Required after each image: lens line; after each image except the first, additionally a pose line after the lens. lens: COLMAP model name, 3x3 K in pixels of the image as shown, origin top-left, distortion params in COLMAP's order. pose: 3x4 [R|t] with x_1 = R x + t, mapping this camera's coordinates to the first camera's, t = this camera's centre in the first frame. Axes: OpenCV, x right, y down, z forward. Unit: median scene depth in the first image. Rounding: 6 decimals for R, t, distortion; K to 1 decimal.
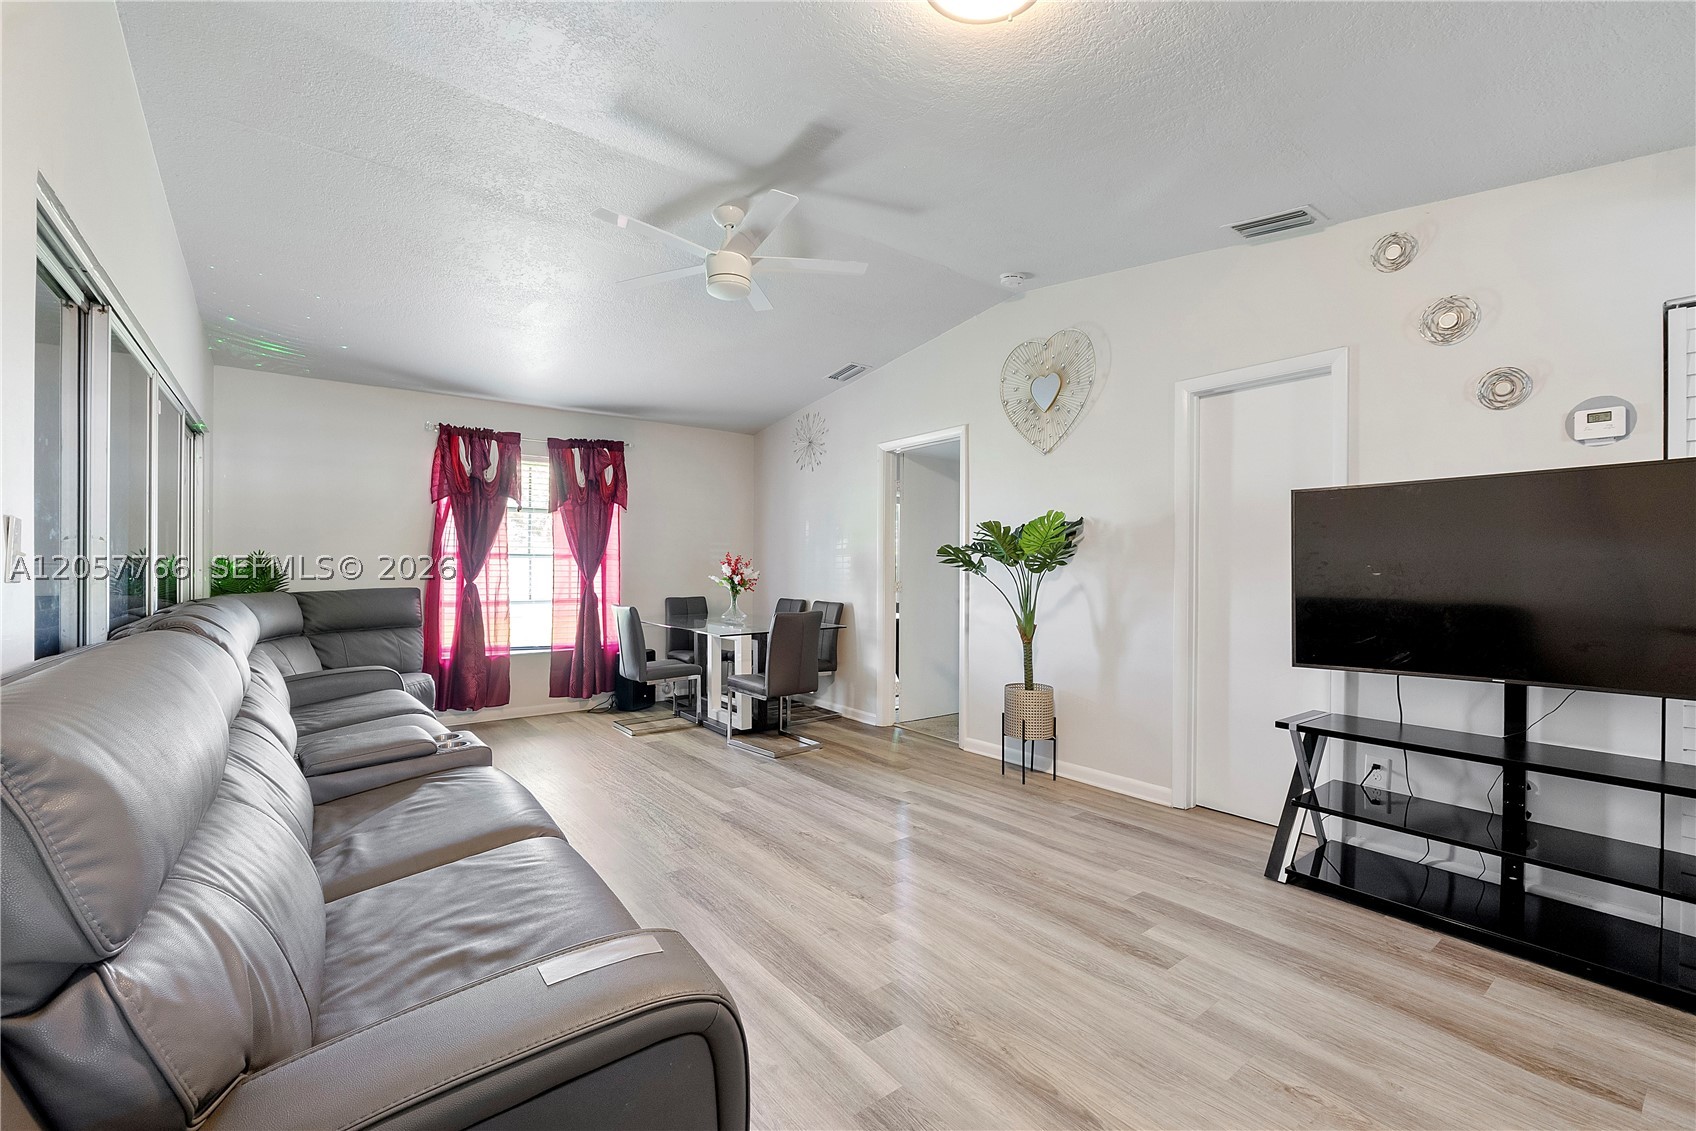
lens RADIAL K [[719.9, 0, 842.0], [0, 719.9, 569.7], [0, 0, 1]] dist [-0.000533, -0.001552]
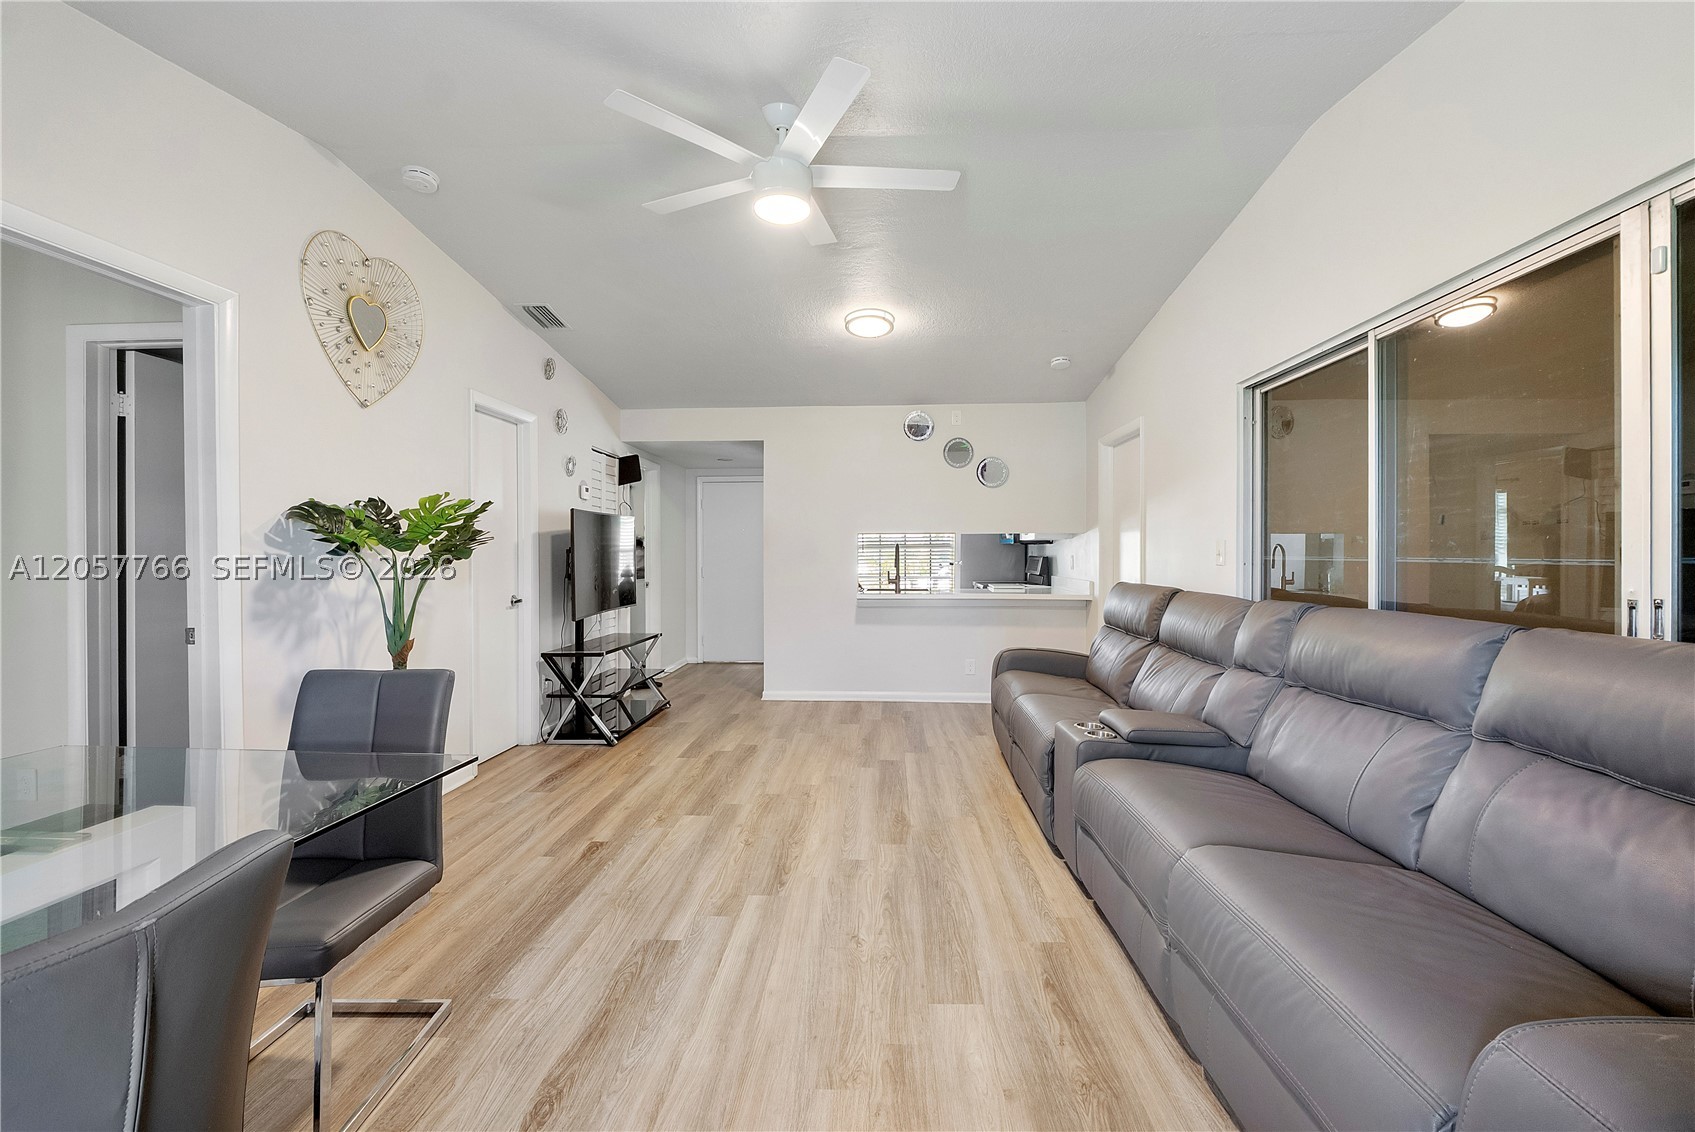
lens RADIAL K [[719.4, 0, 868.9], [0, 719.4, 554.2], [0, 0, 1]] dist [-0.000533, -0.001552]
pose [[-0.781780, 0.001095, 0.623554, -0.449762], [0.000628, 0.999999, -0.000970, -0.005548], [-0.623555, -0.000367, -0.781780, 0.963333]]
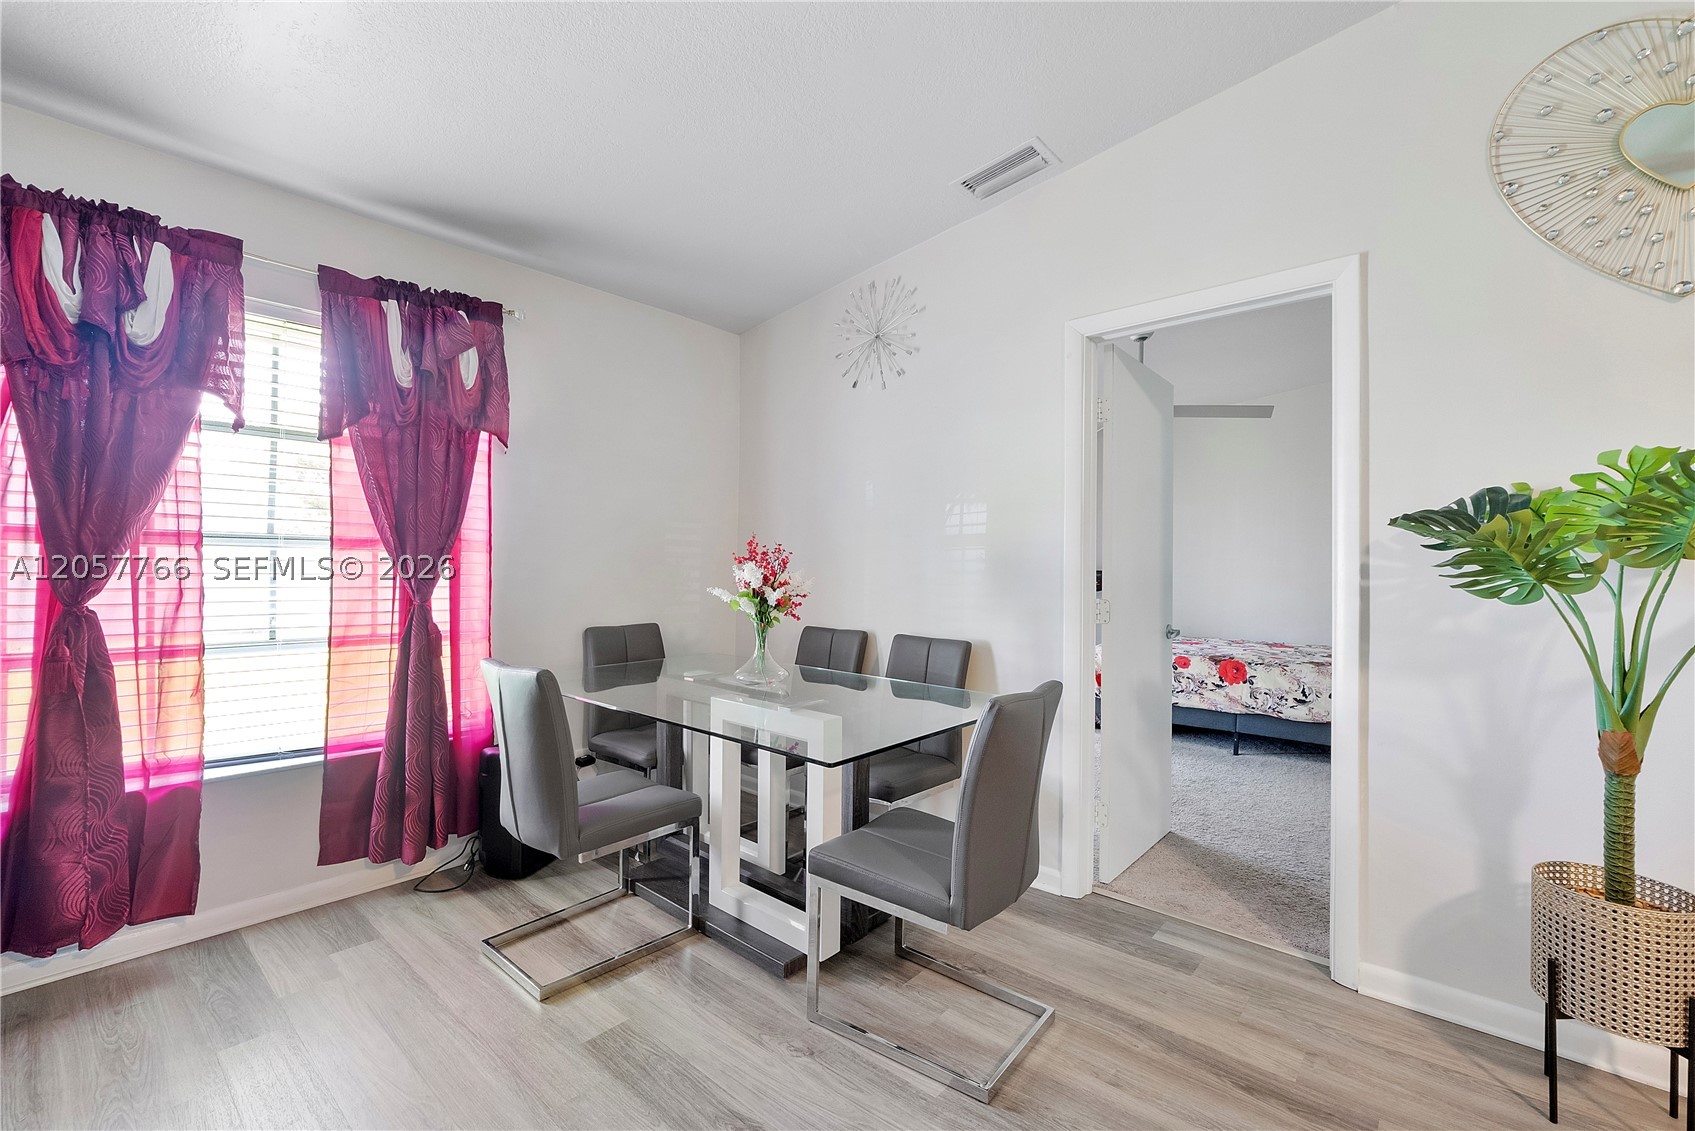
lens RADIAL K [[719.4, 0, 848.8], [0, 719.4, 566.9], [0, 0, 1]] dist [-0.000533, -0.001552]
pose [[0.979608, 0.008099, 0.200754, -0.191302], [-0.007682, 0.999966, -0.002861, -0.004029], [-0.200770, 0.001260, 0.979638, 0.539946]]
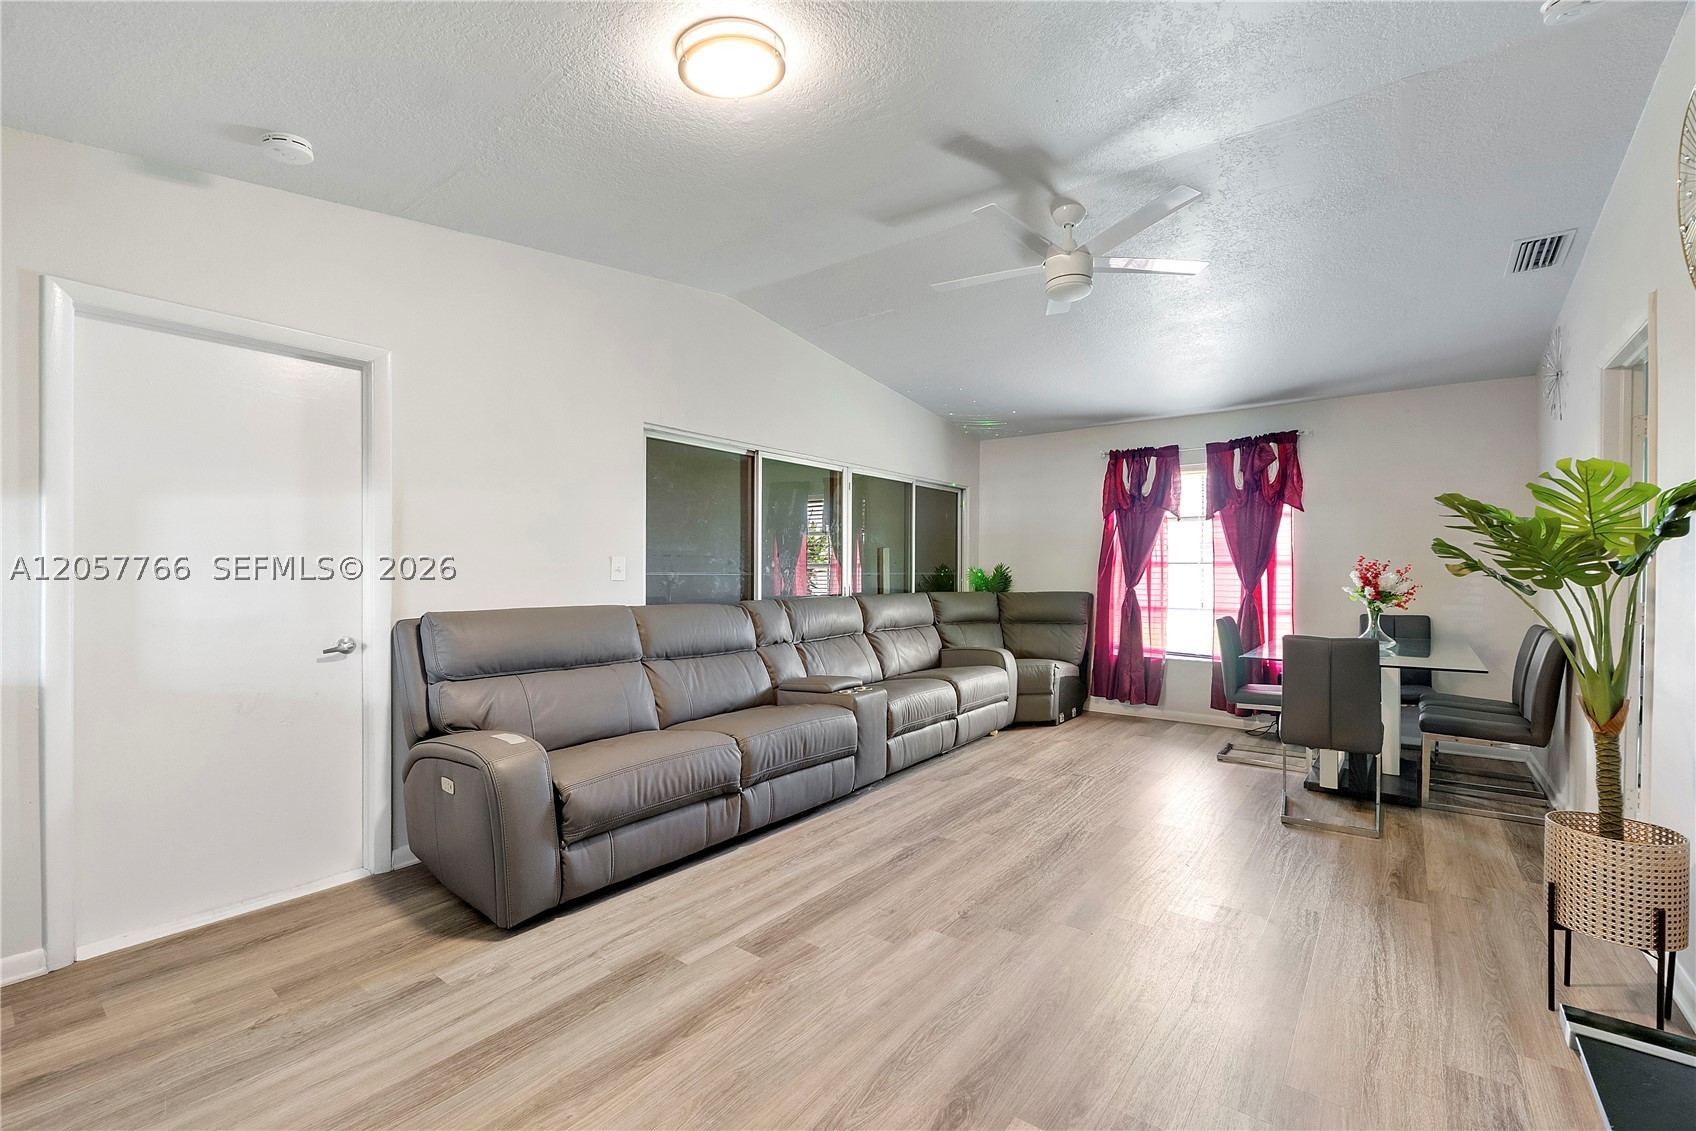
lens RADIAL K [[719.9, 0, 845.2], [0, 719.9, 576.7], [0, 0, 1]] dist [-0.000533, -0.001552]
pose [[0.255871, 0.003060, -0.966706, 0.437601], [-0.004087, 0.999989, 0.002084, -0.001440], [0.966702, 0.003418, 0.255881, 0.284477]]
